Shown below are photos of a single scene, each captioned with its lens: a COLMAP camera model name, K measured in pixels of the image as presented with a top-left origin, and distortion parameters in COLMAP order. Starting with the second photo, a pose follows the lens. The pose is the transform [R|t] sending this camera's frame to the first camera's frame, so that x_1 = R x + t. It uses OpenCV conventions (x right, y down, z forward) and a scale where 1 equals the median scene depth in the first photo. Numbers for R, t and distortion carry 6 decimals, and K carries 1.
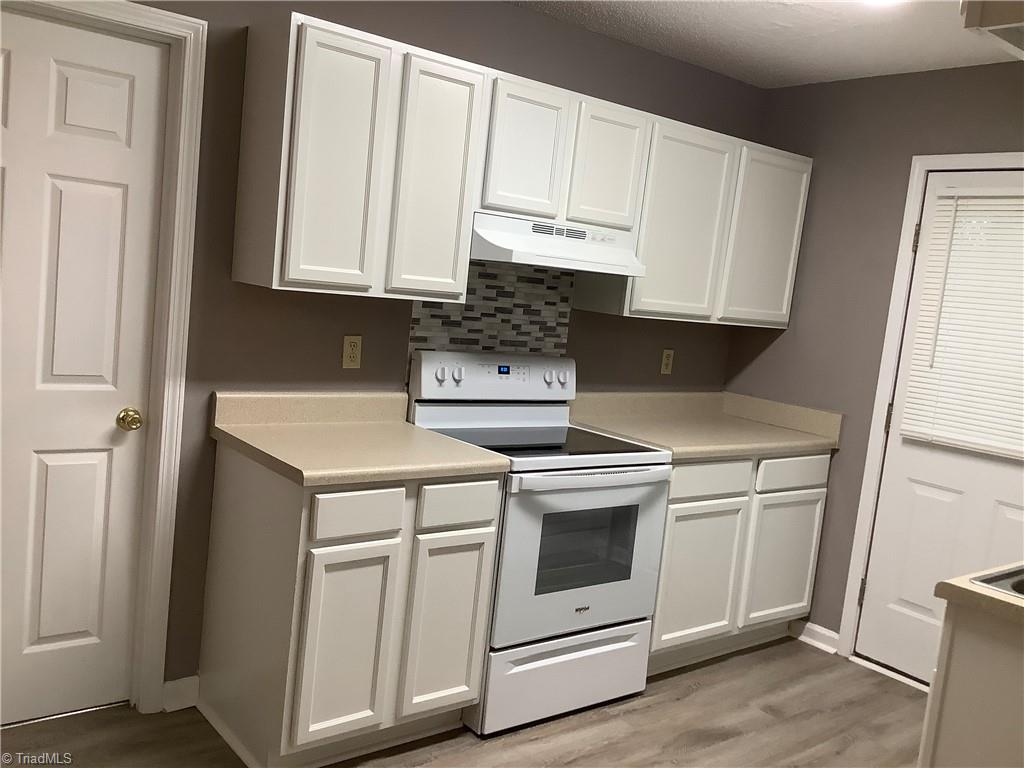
lens RADIAL K [[933.5, 0, 512.0], [0, 933.5, 384.0], [0, 0, 1]] dist [-0.004935, -0.004415]
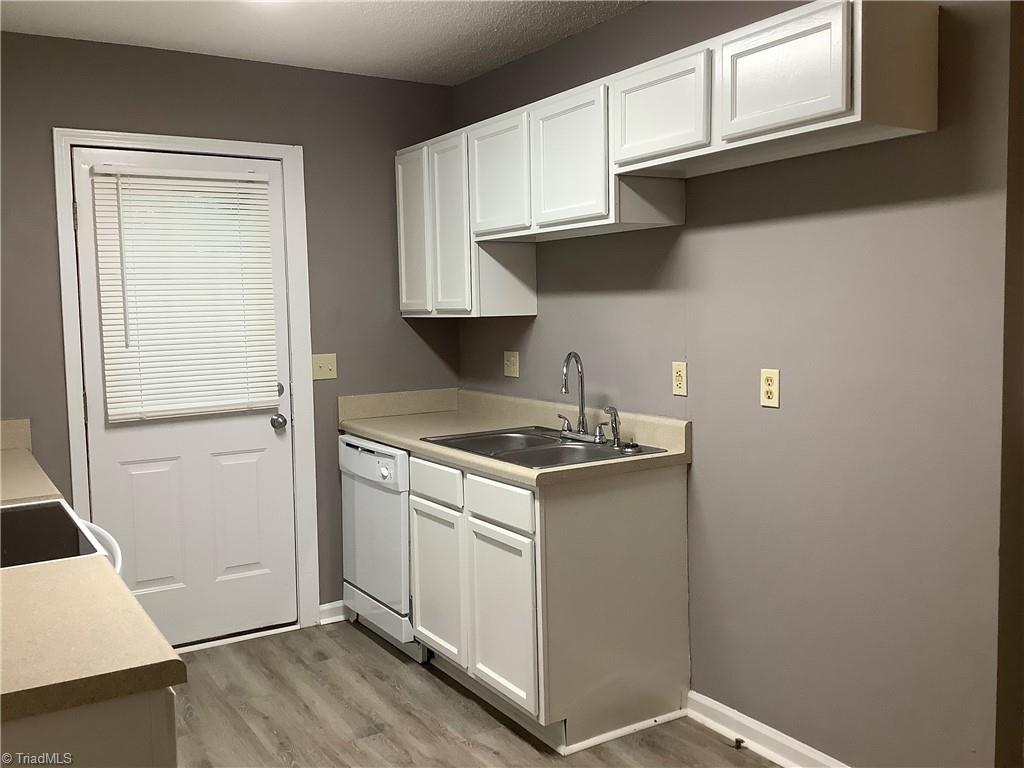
lens RADIAL K [[930.5, 0, 512.0], [0, 930.5, 384.0], [0, 0, 1]] dist [-0.009853, -0.012079]
pose [[0.123340, -0.195196, 0.972978, -0.482606], [0.141939, 0.973853, 0.177378, -0.098924], [-0.982161, 0.116226, 0.147821, 0.464076]]
